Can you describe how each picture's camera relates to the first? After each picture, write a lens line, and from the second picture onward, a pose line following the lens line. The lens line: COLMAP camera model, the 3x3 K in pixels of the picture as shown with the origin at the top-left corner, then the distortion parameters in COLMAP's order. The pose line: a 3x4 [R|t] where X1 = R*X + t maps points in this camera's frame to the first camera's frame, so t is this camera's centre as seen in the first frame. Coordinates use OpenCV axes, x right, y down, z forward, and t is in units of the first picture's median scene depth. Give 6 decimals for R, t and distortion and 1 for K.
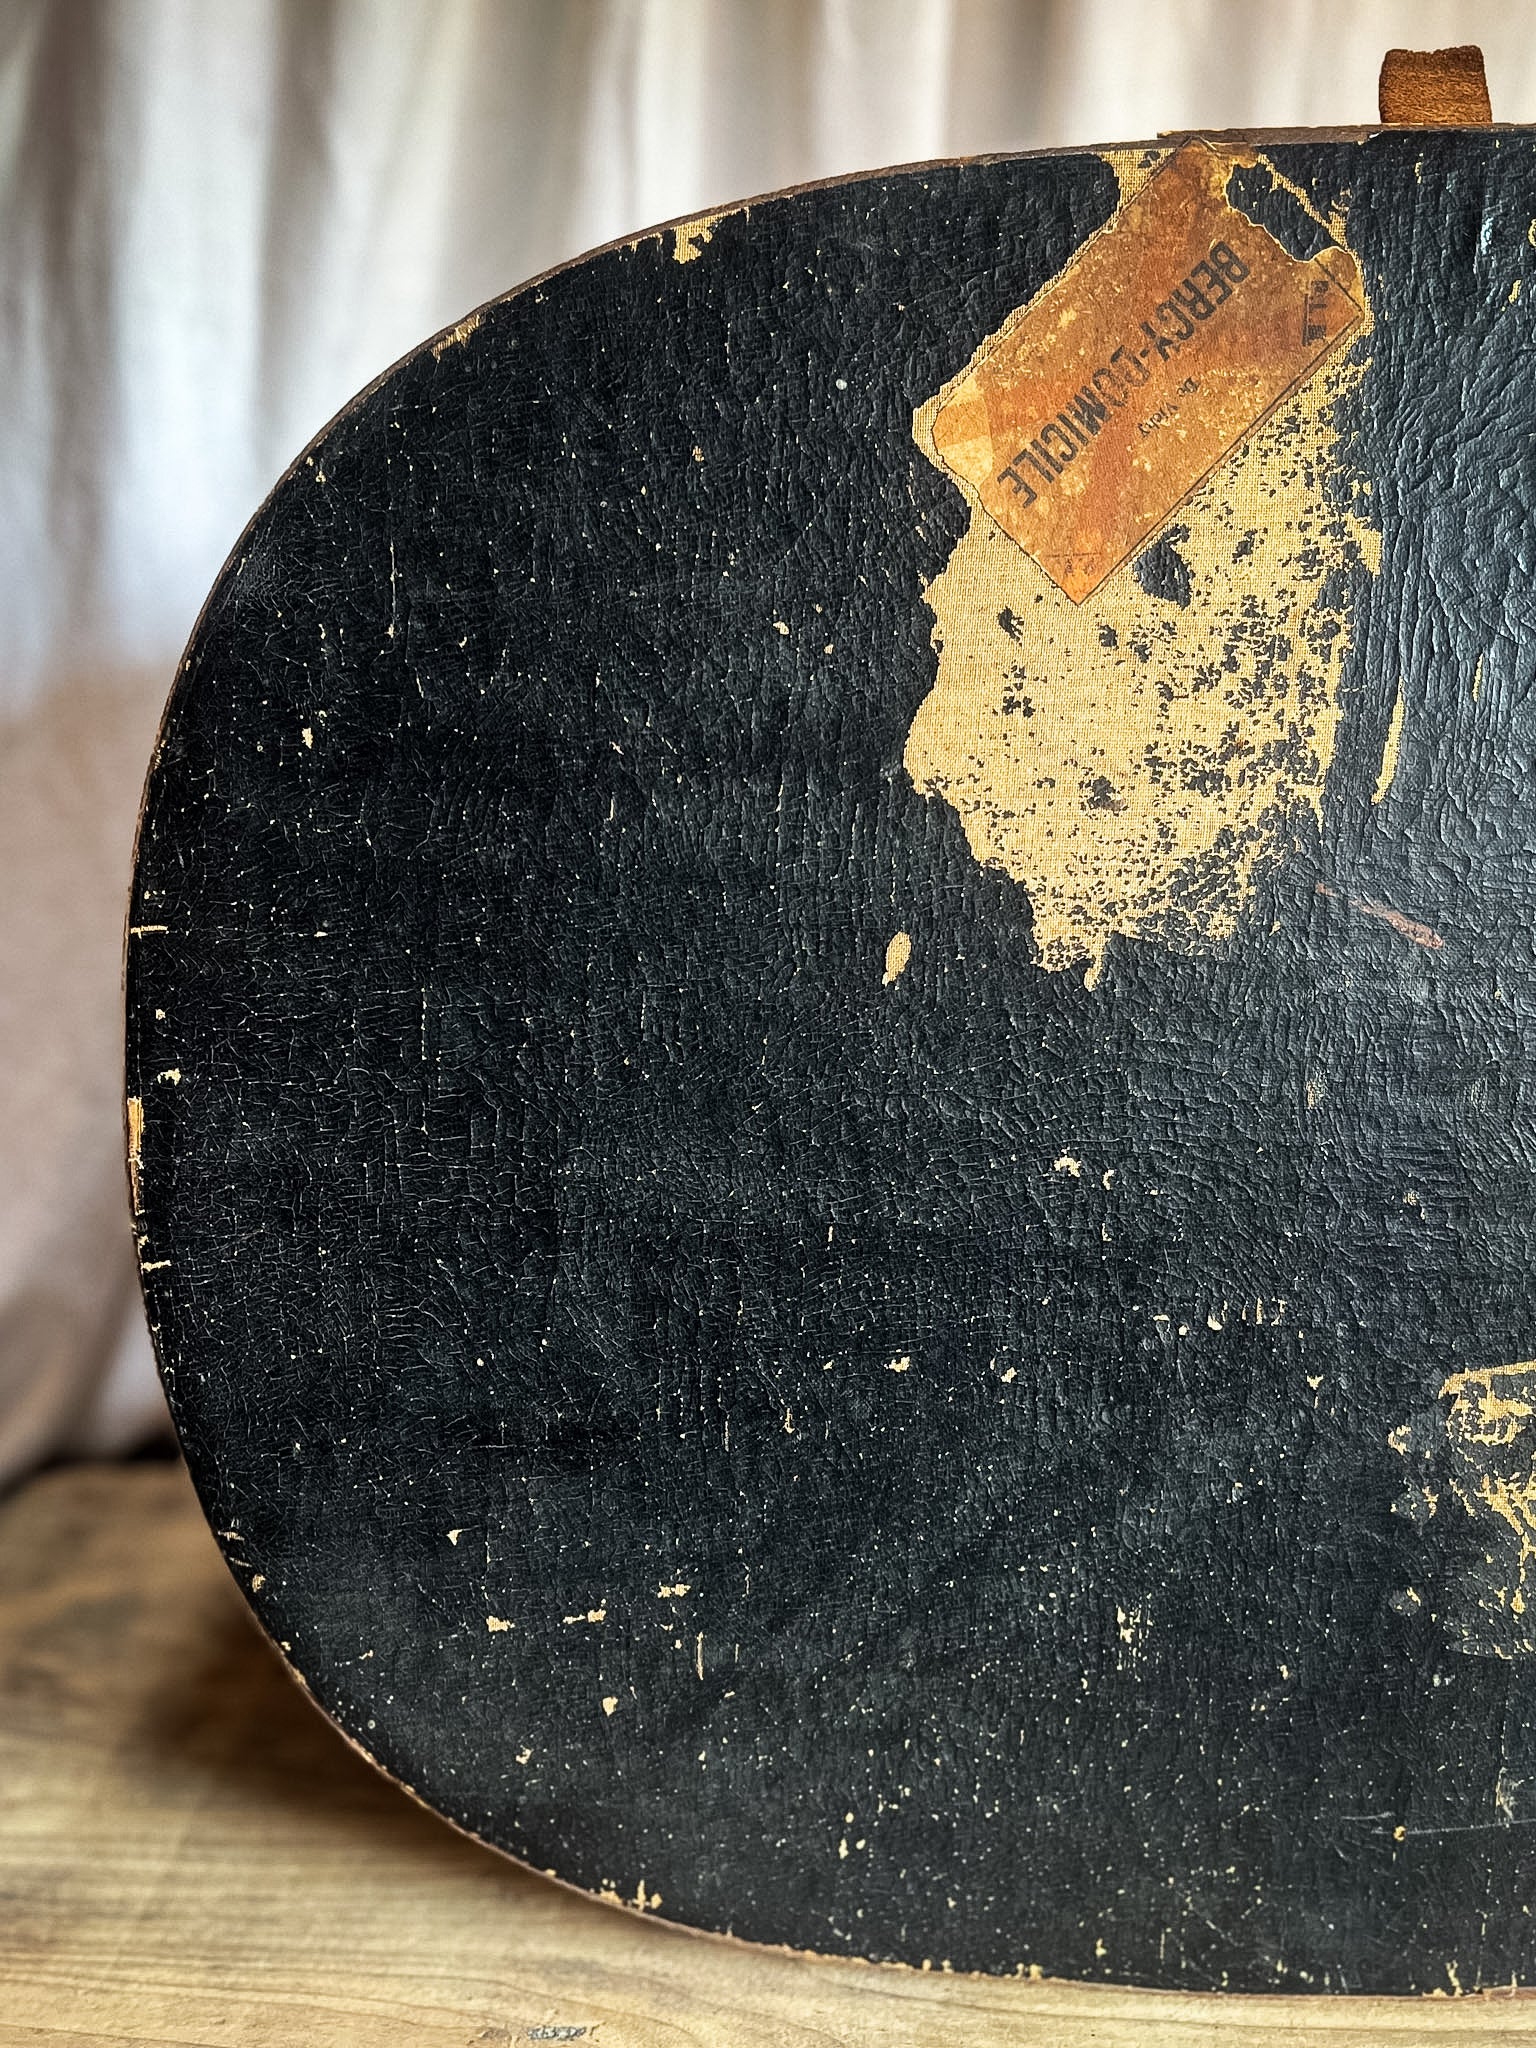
lens RADIAL K [[1739.5, 0, 761.7], [0, 1739.5, 1025.9], [0, 0, 1]] dist [0.059956, -0.093580]
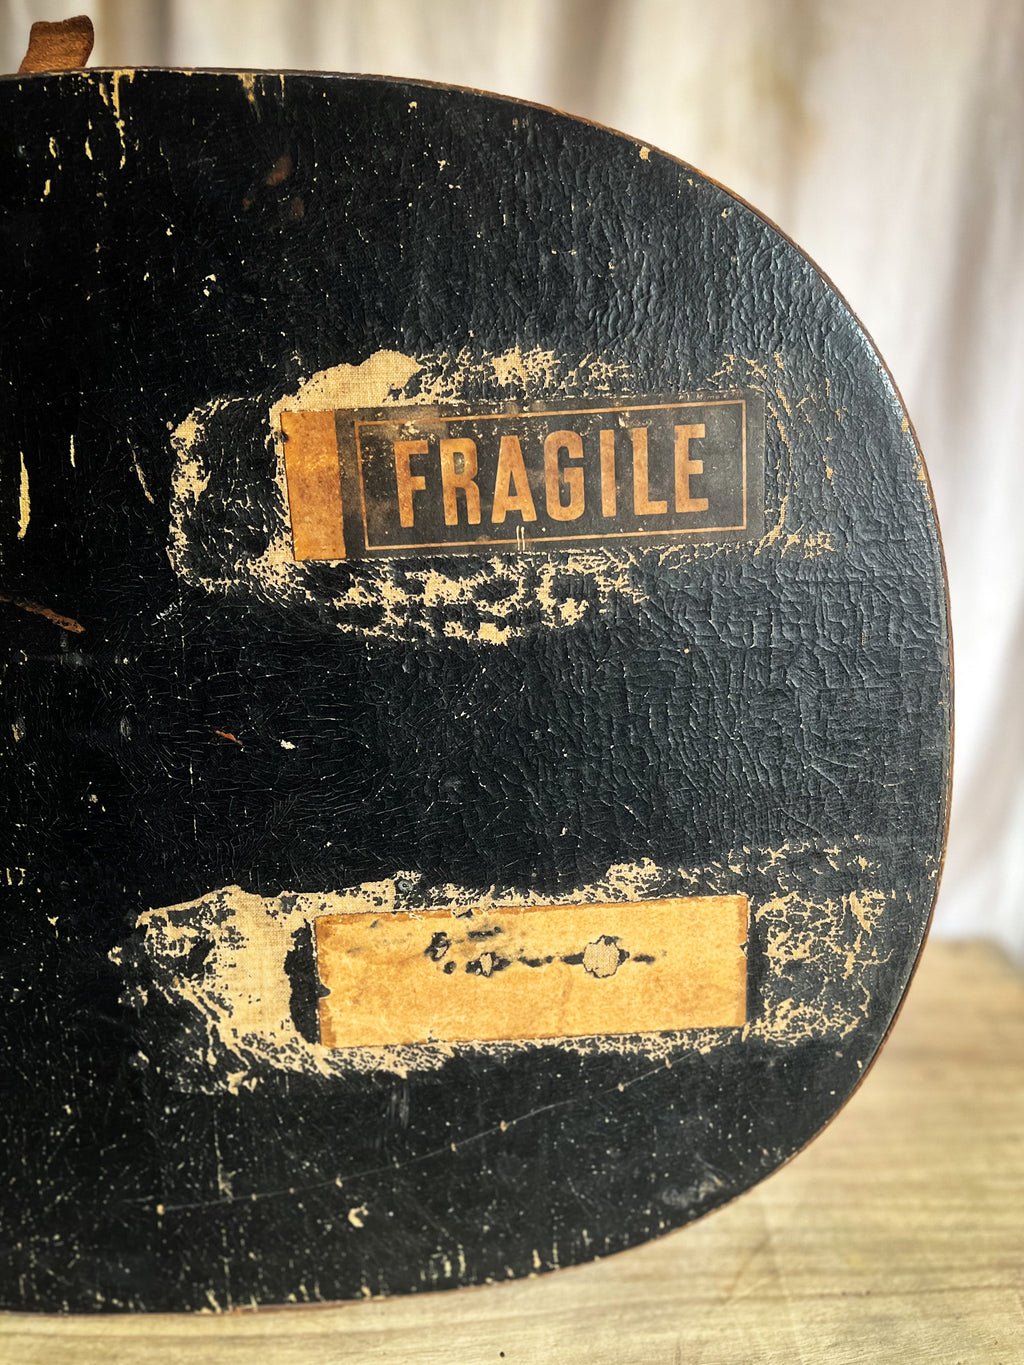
lens RADIAL K [[1159.4, 0, 507.8], [0, 1159.4, 683.8], [0, 0, 1]] dist [0.059956, -0.093580]
pose [[0.999027, -0.043039, -0.009655, 0.708016], [0.043377, 0.998332, 0.038113, -0.021921], [0.007998, -0.038495, 0.999227, 0.004833]]
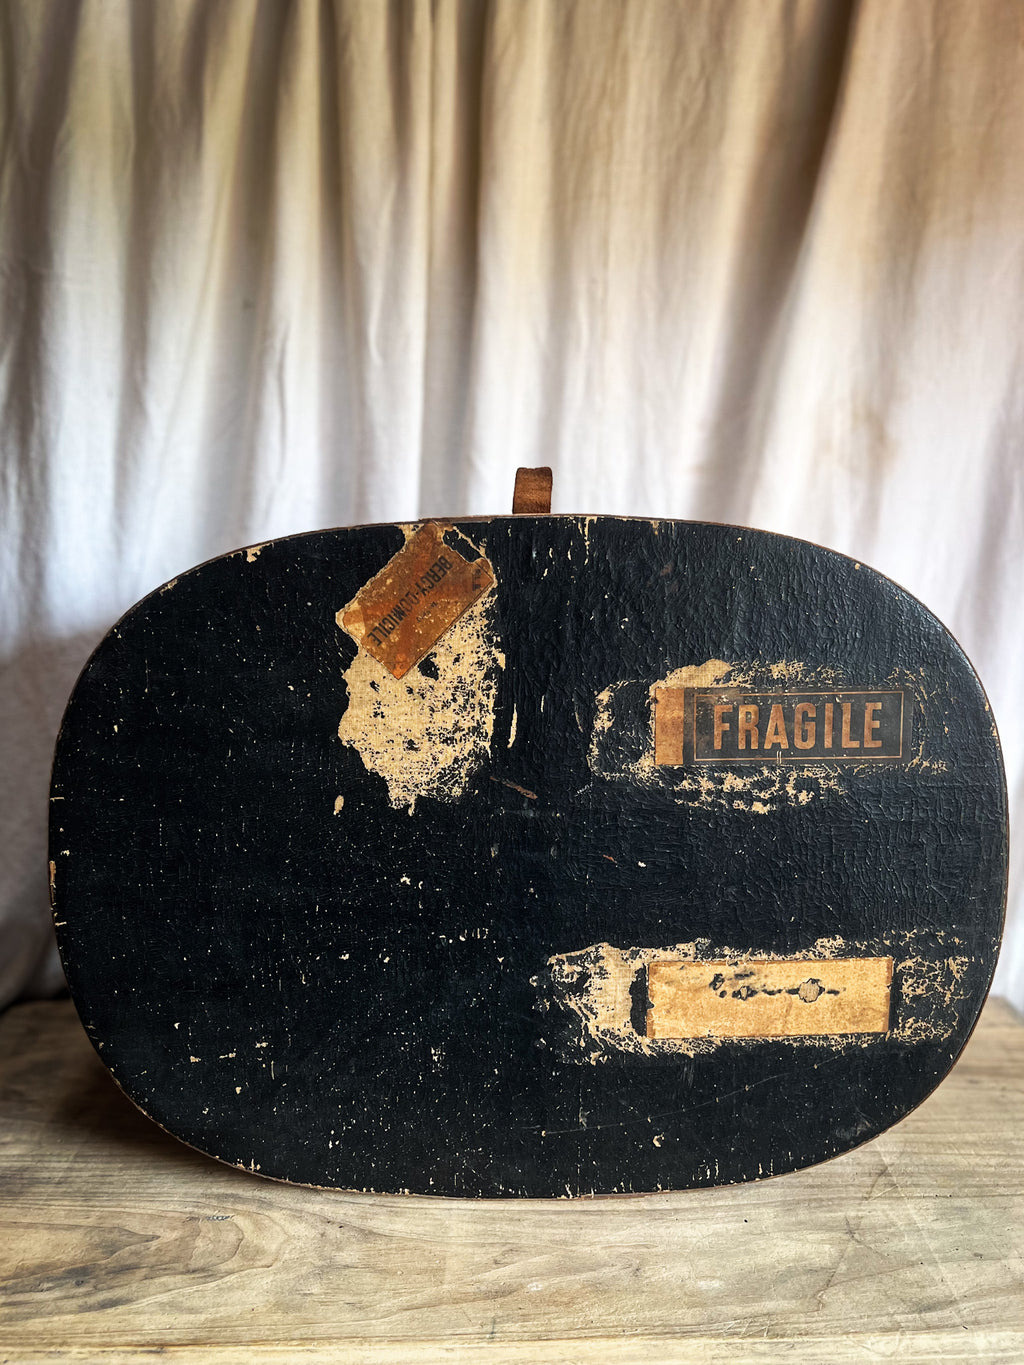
lens RADIAL K [[1137.5, 0, 522.7], [0, 1137.5, 686.5], [0, 0, 1]] dist [0.066441, -0.100808]
pose [[0.999683, -0.009250, 0.023403, 0.304780], [0.009711, 0.999759, -0.019671, -0.174758], [-0.023215, 0.019892, 0.999533, -0.730536]]
